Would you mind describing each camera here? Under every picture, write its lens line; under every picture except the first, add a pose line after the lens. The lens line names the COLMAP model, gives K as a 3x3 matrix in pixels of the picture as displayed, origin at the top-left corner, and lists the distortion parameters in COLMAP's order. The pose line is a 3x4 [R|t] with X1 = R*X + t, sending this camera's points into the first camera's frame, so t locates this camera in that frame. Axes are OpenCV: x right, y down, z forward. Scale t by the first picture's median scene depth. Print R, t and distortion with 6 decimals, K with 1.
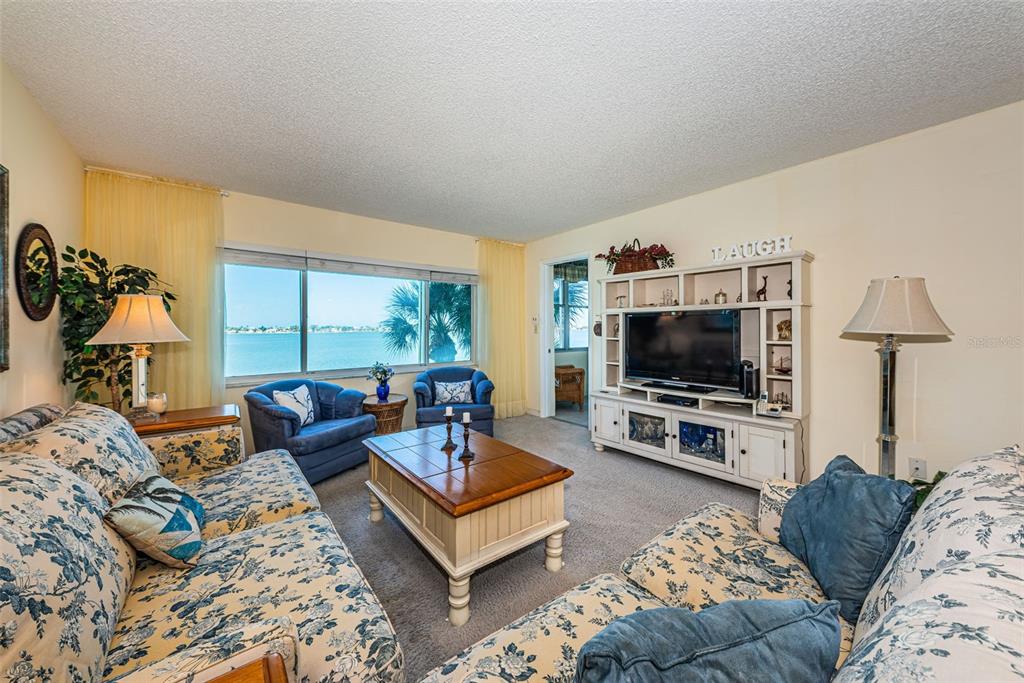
lens RADIAL K [[371.8, 0, 513.3], [0, 371.8, 328.6], [0, 0, 1]] dist [0.004336, 0.000407]
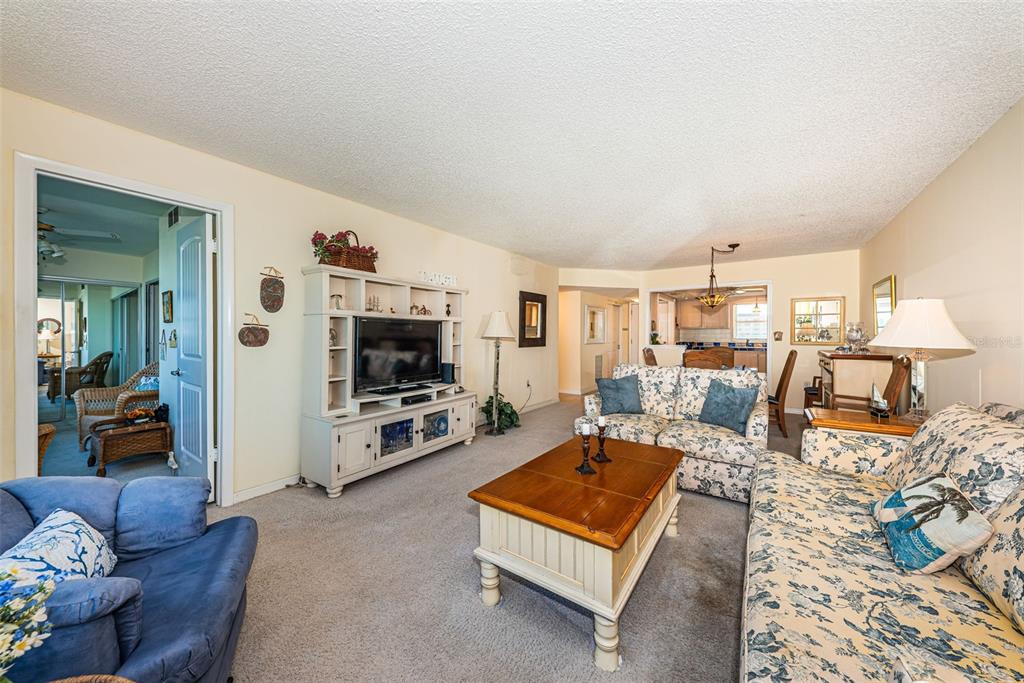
lens RADIAL K [[355.6, 0, 521.3], [0, 355.6, 335.3], [0, 0, 1]] dist [0.009086, -0.002047]
pose [[-0.293240, 0.001184, 0.956038, -0.680705], [0.003752, 0.999993, -0.000088, 0.003094], [-0.956032, 0.003561, -0.293242, 1.021276]]
